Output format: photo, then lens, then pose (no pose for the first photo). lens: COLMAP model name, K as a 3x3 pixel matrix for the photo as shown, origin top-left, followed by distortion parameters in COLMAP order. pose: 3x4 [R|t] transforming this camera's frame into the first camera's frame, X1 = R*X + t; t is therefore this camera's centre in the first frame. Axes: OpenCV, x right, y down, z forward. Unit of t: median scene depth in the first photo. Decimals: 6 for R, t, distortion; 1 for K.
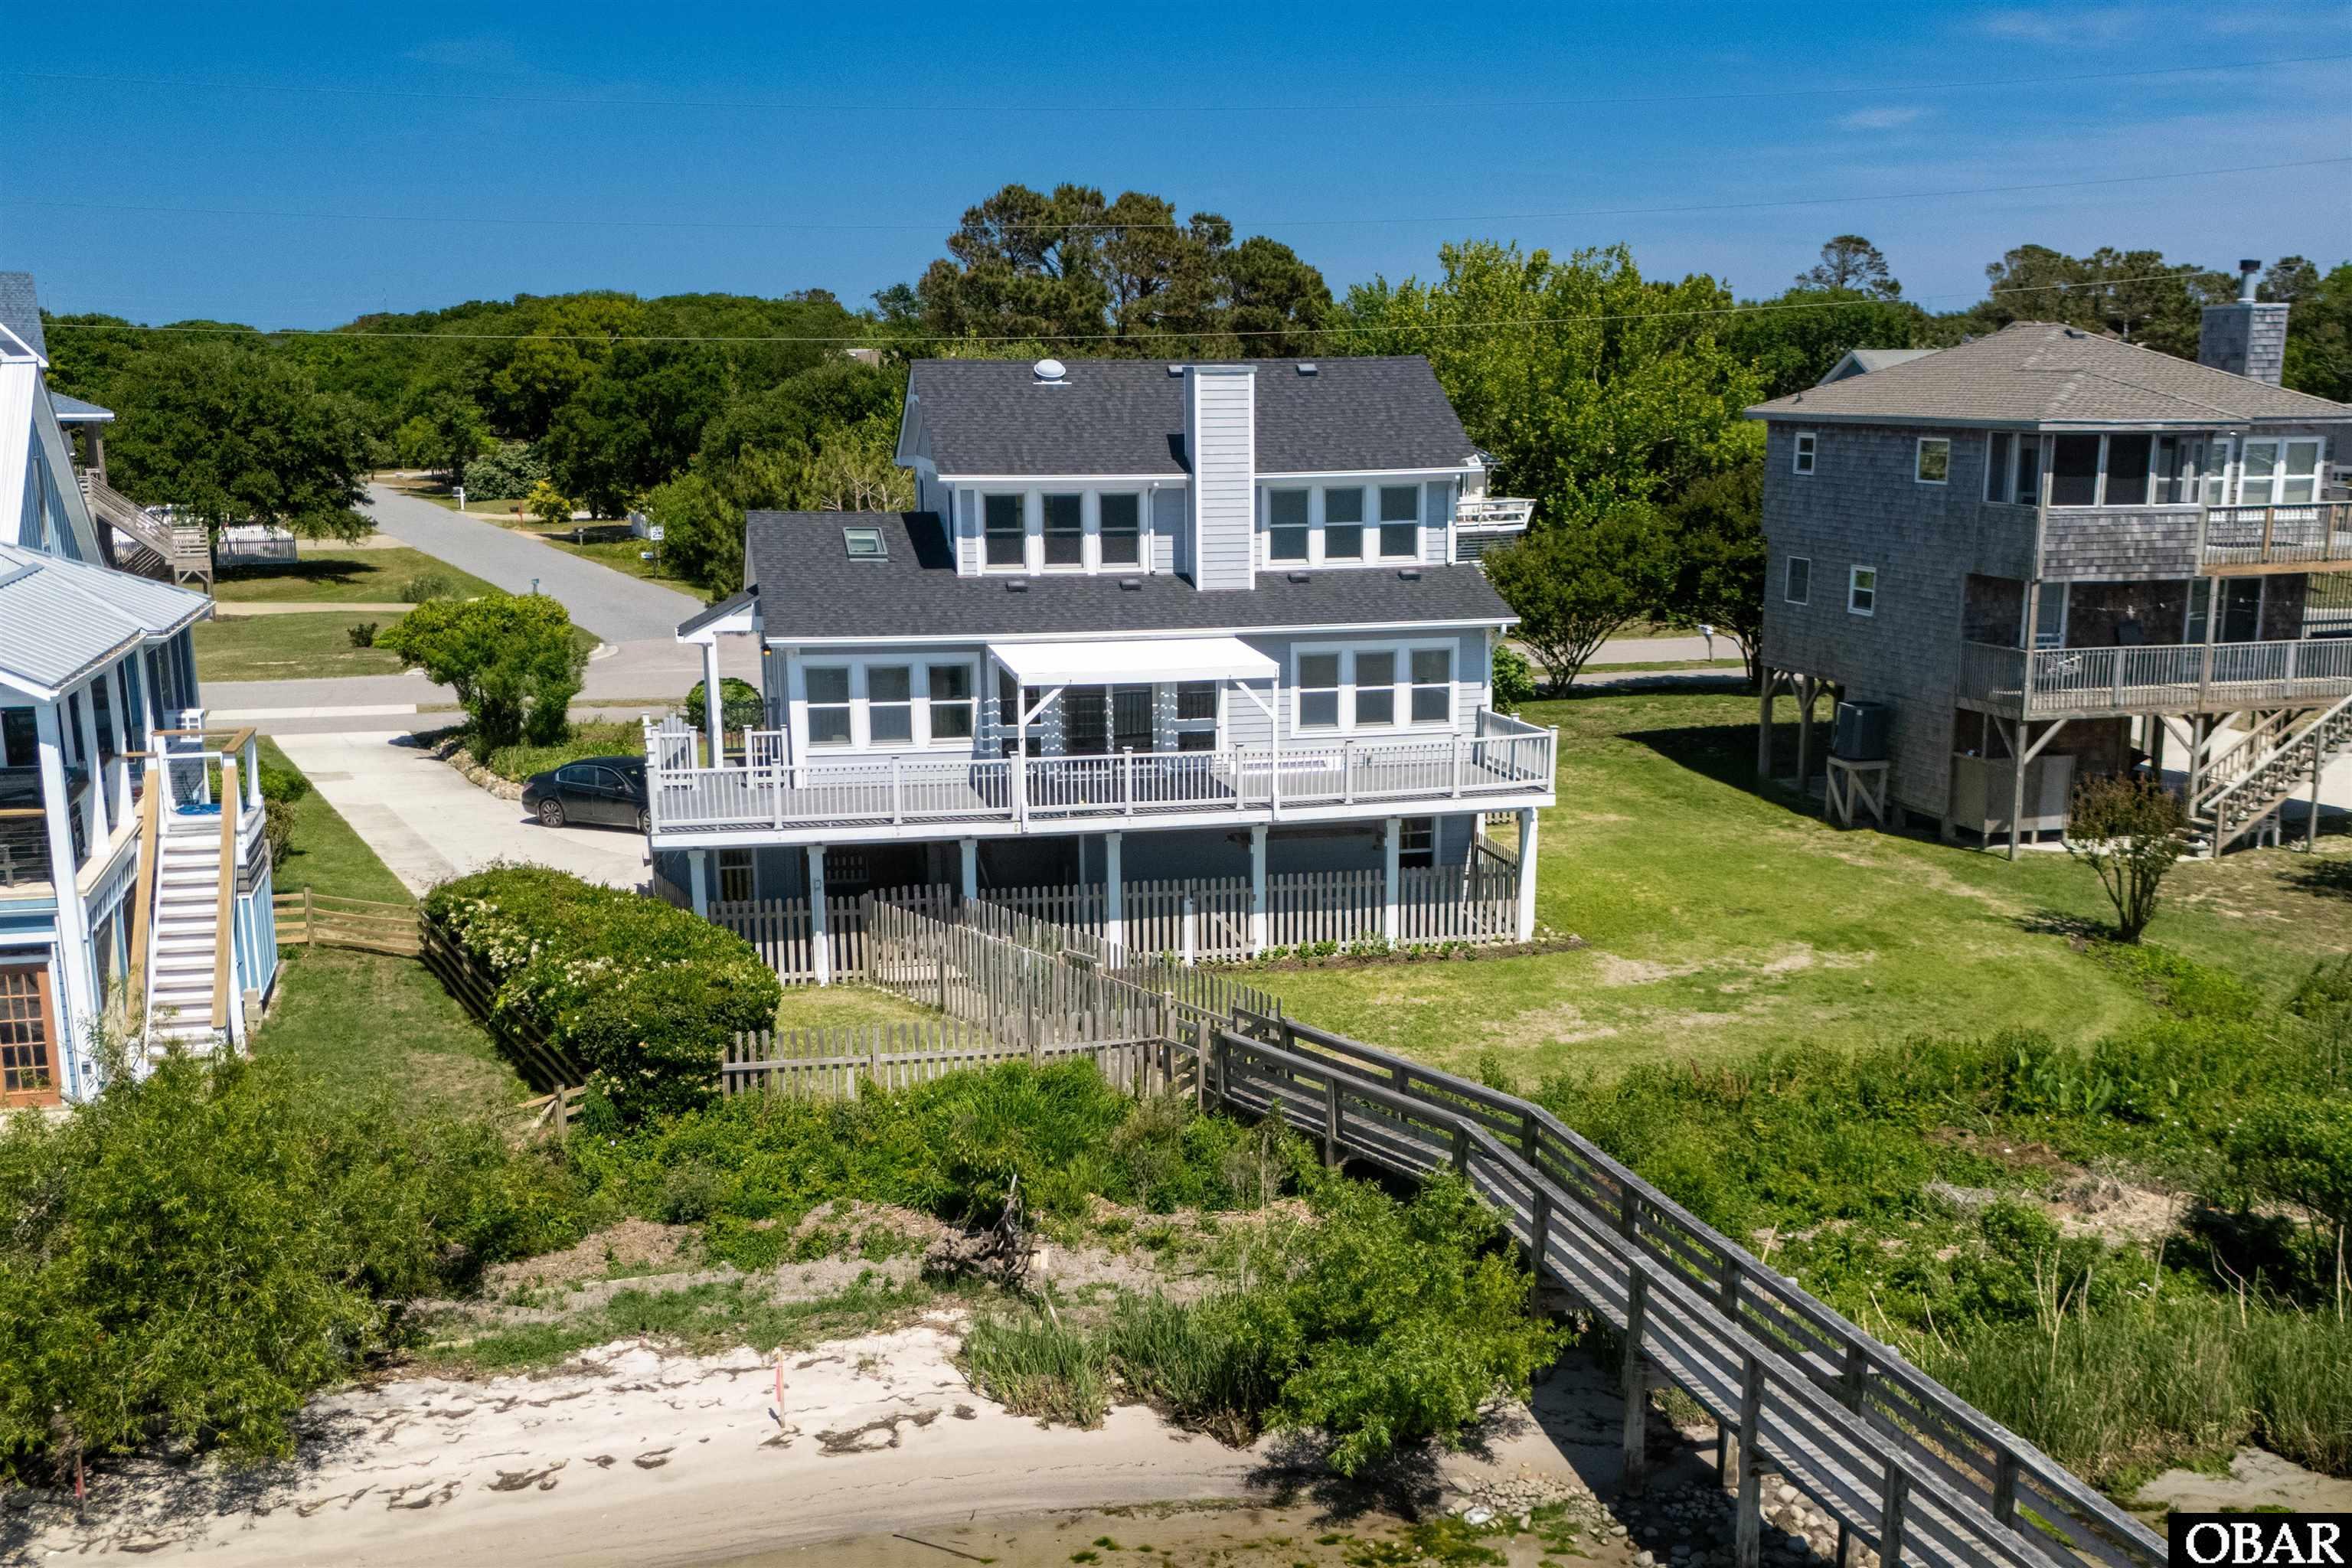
lens RADIAL K [[2579.0, 0, 1222.1], [0, 2579.0, 1003.4], [0, 0, 1]] dist [0.173704, -0.388931]
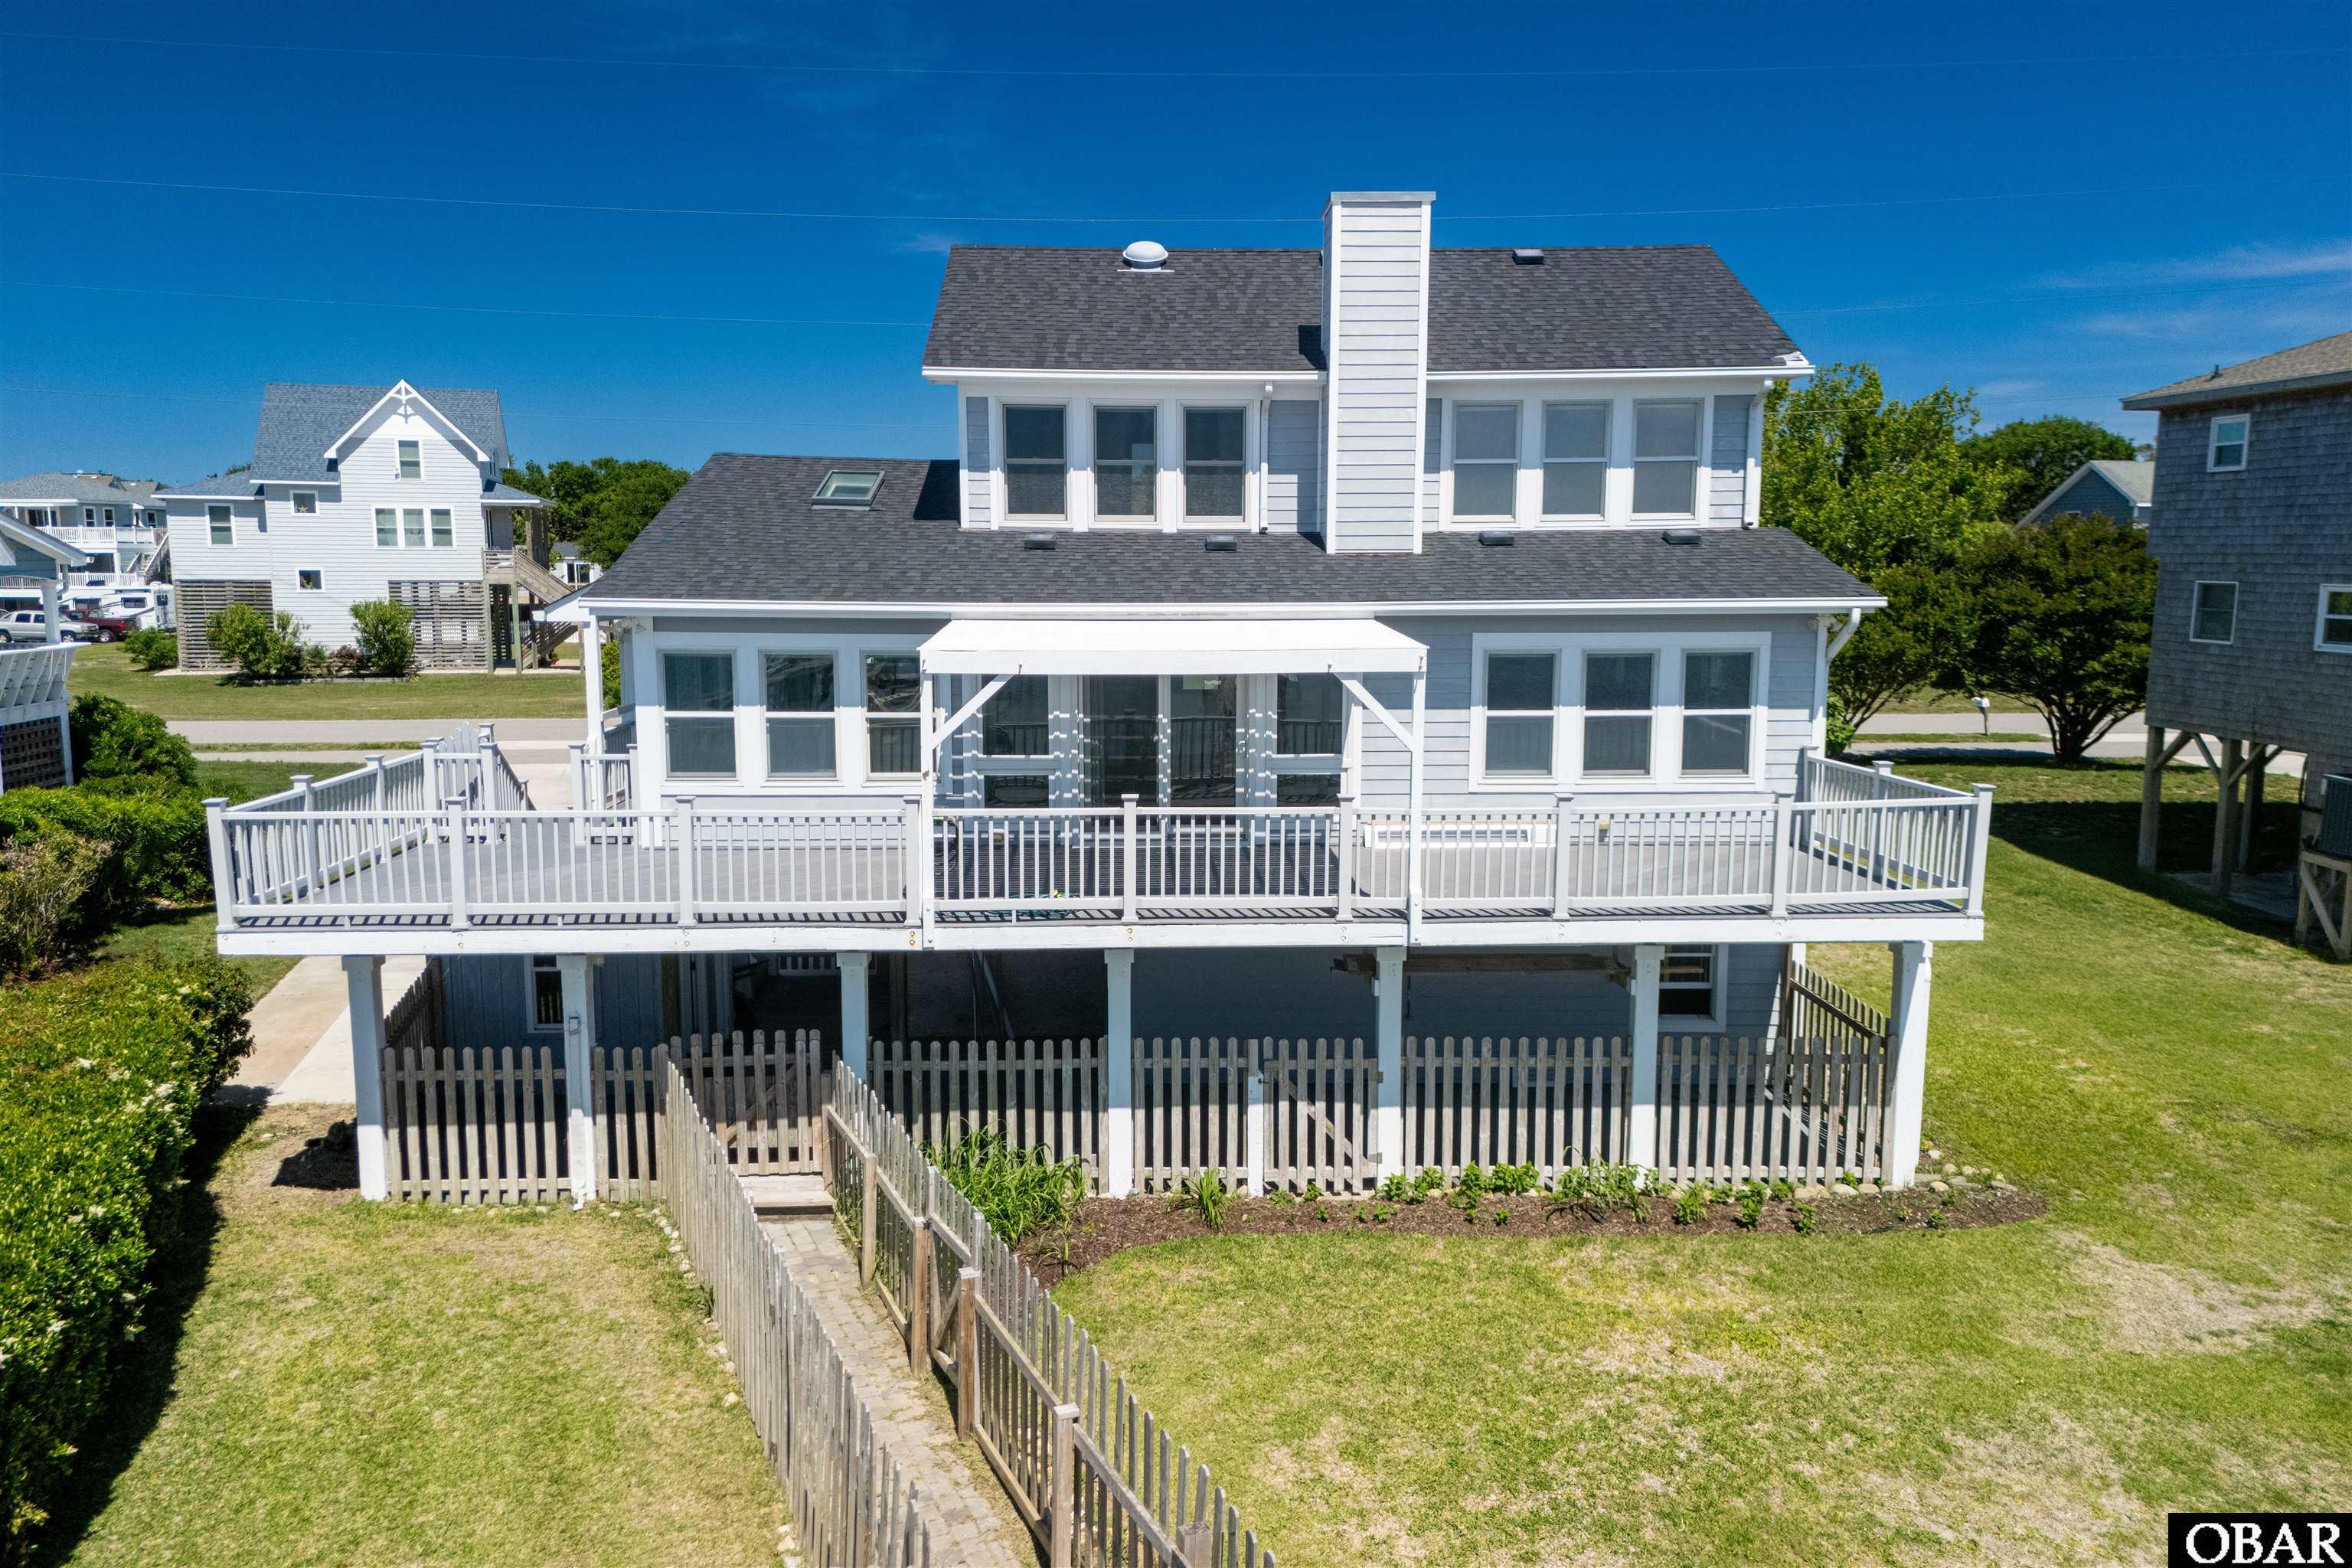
lens RADIAL K [[1719.6, 0, 1168.6], [0, 1719.6, 783.1], [0, 0, 1]] dist [0.103548, -0.084866]
pose [[0.980573, 0.032269, -0.193484, 0.035314], [-0.053086, 0.993223, -0.103394, -0.059411], [0.188836, 0.111657, 0.975640, 0.595279]]
